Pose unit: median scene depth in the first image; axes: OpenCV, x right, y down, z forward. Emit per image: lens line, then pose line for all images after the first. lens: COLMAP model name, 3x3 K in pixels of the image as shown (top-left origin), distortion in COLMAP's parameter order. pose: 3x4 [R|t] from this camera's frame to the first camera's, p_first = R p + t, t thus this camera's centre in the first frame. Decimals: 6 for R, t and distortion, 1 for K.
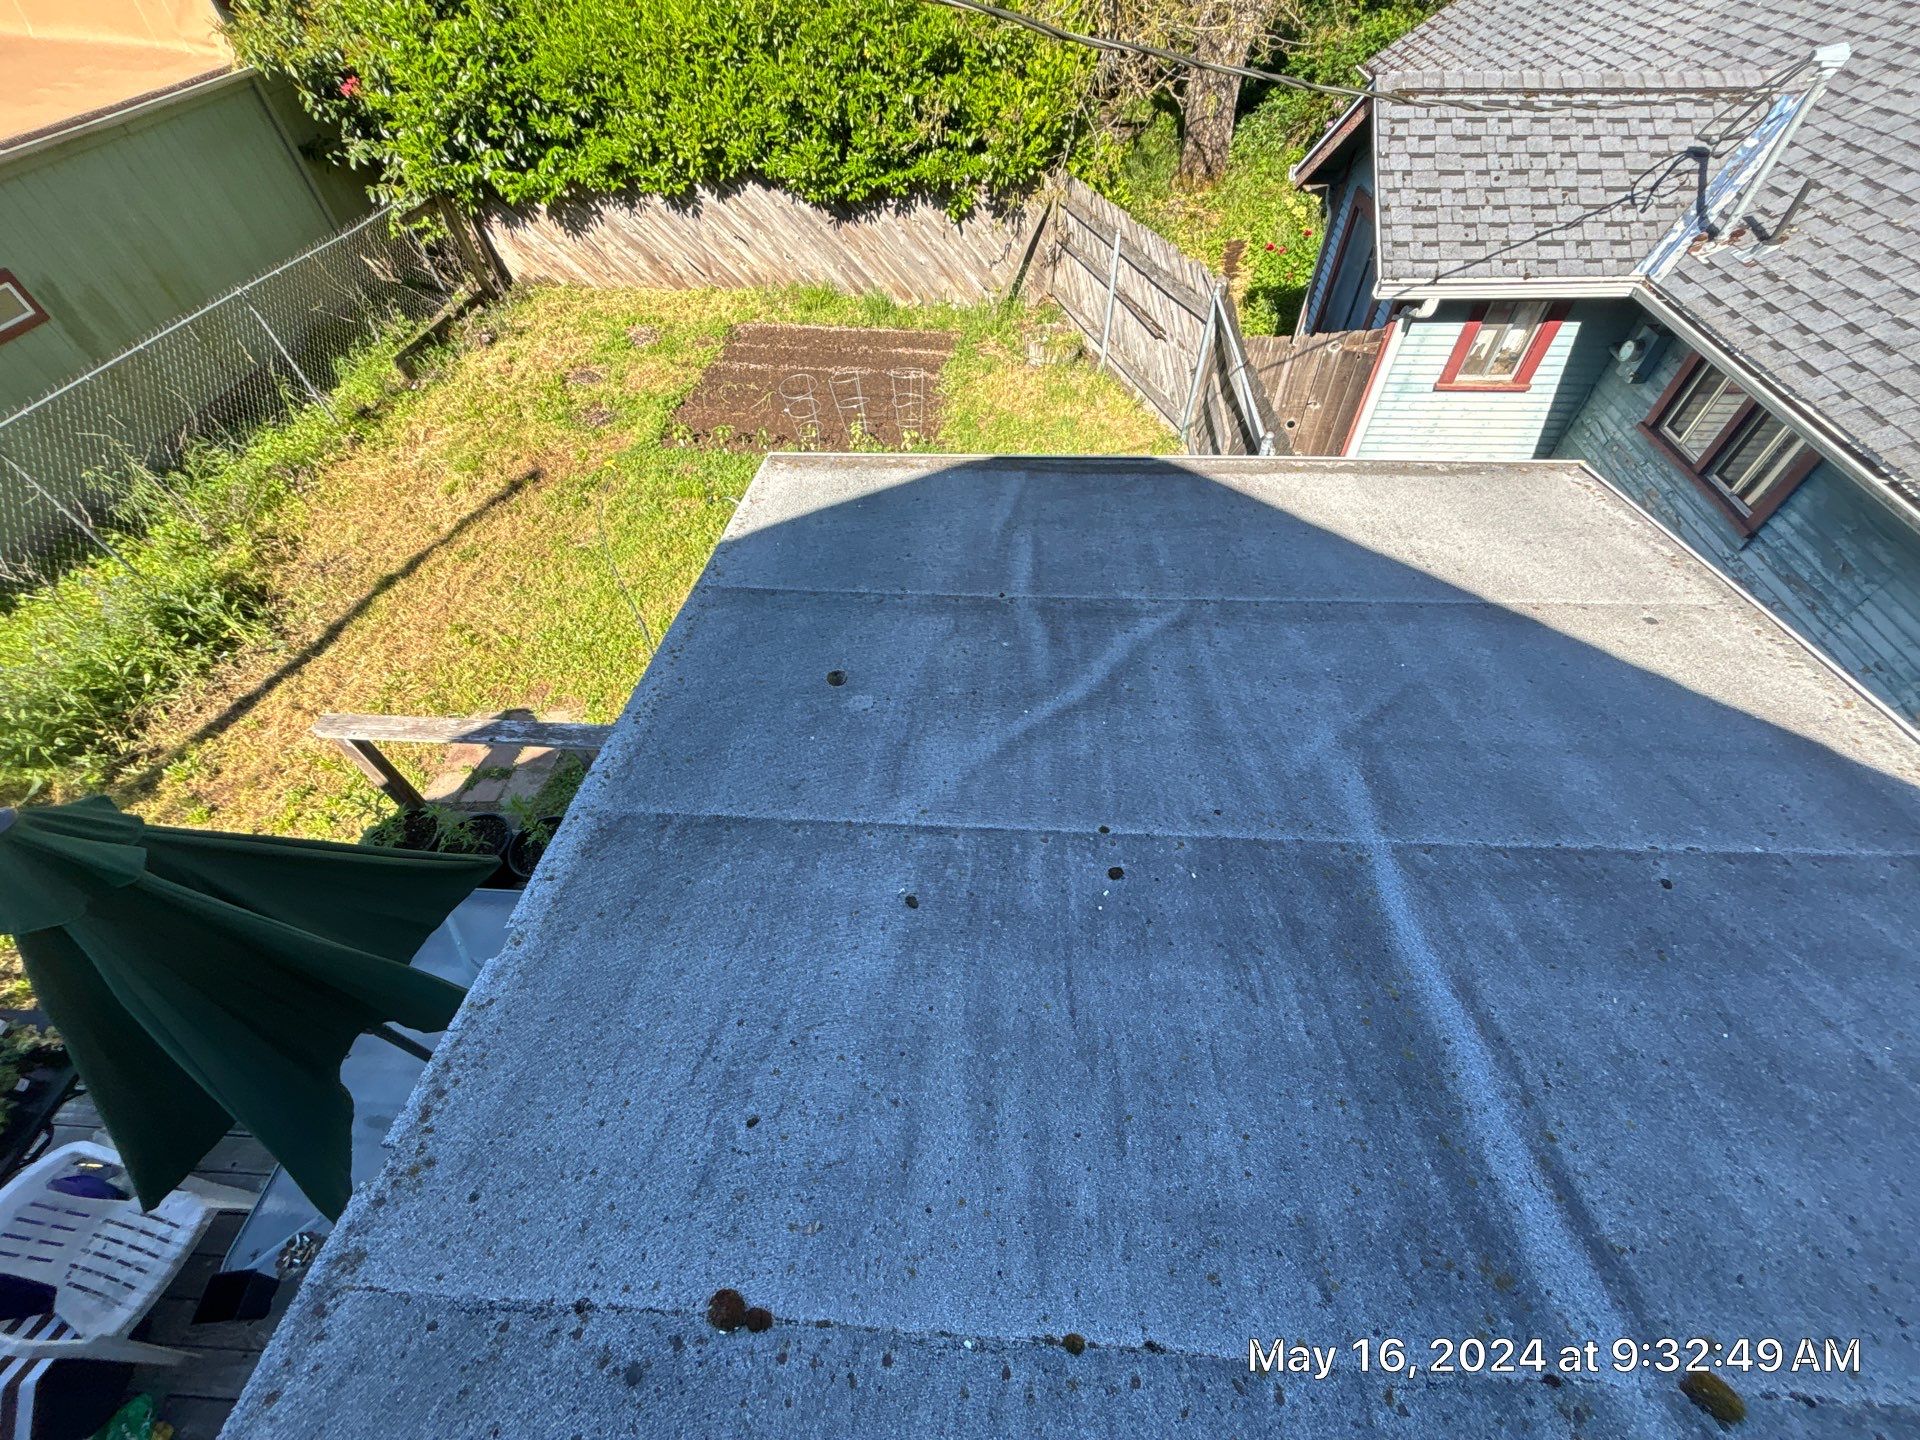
lens RADIAL K [[766.1, 0, 959.9], [0, 766.1, 724.3], [0, 0, 1]] dist [-0.000827, -0.002203]
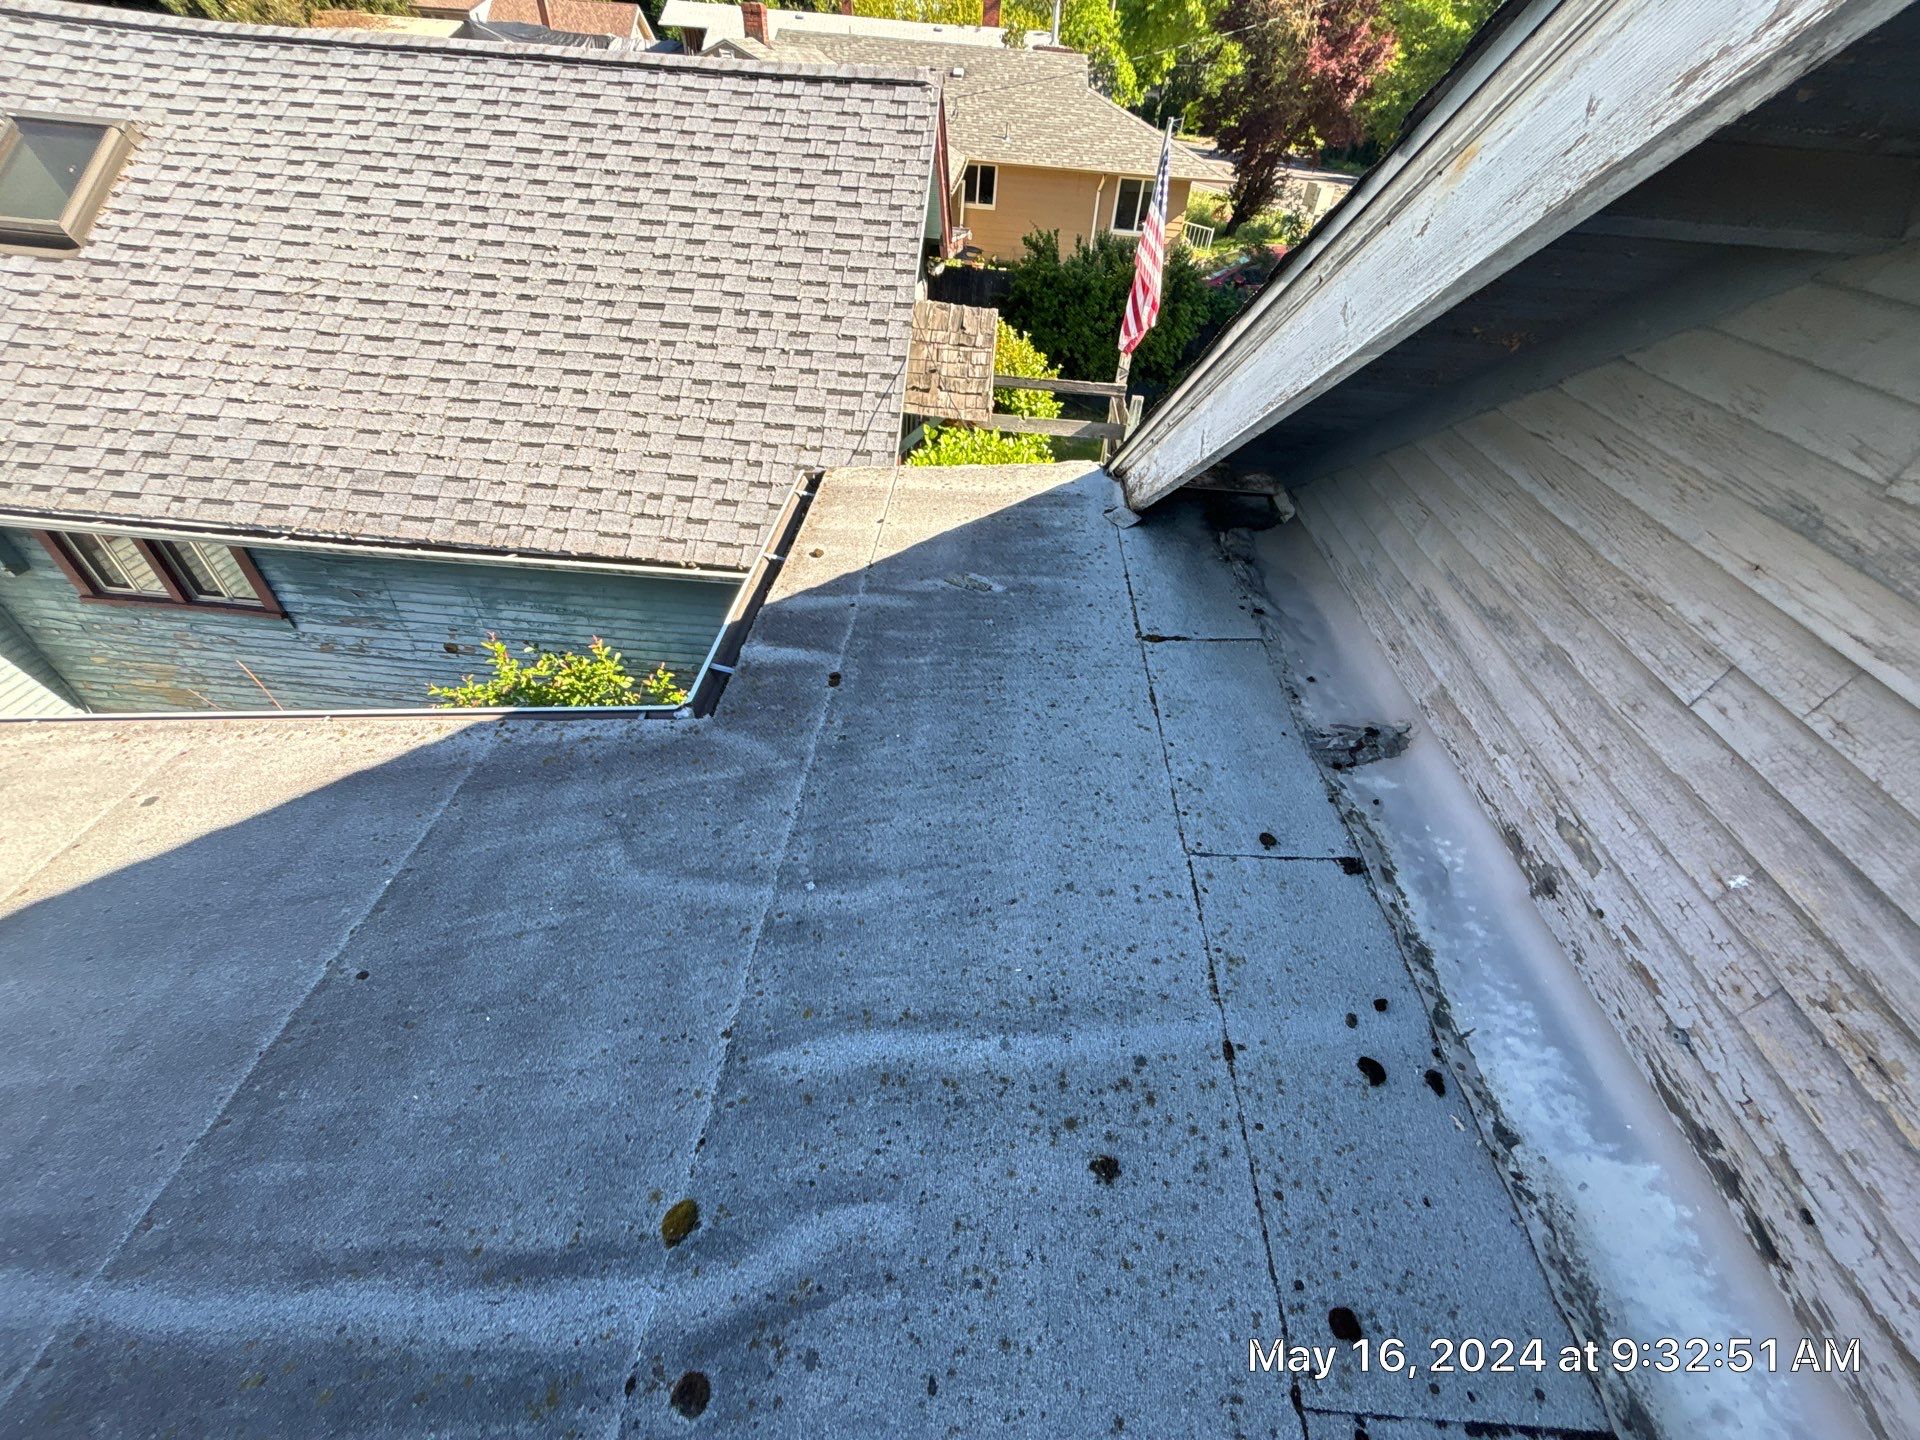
lens RADIAL K [[766.1, 0, 958.0], [0, 766.1, 718.2], [0, 0, 1]] dist [-0.000827, -0.002203]
pose [[-0.017873, -0.622305, 0.782571, 0.321378], [0.719038, 0.535858, 0.442539, 0.141805], [-0.694741, 0.570607, 0.437883, -0.183228]]
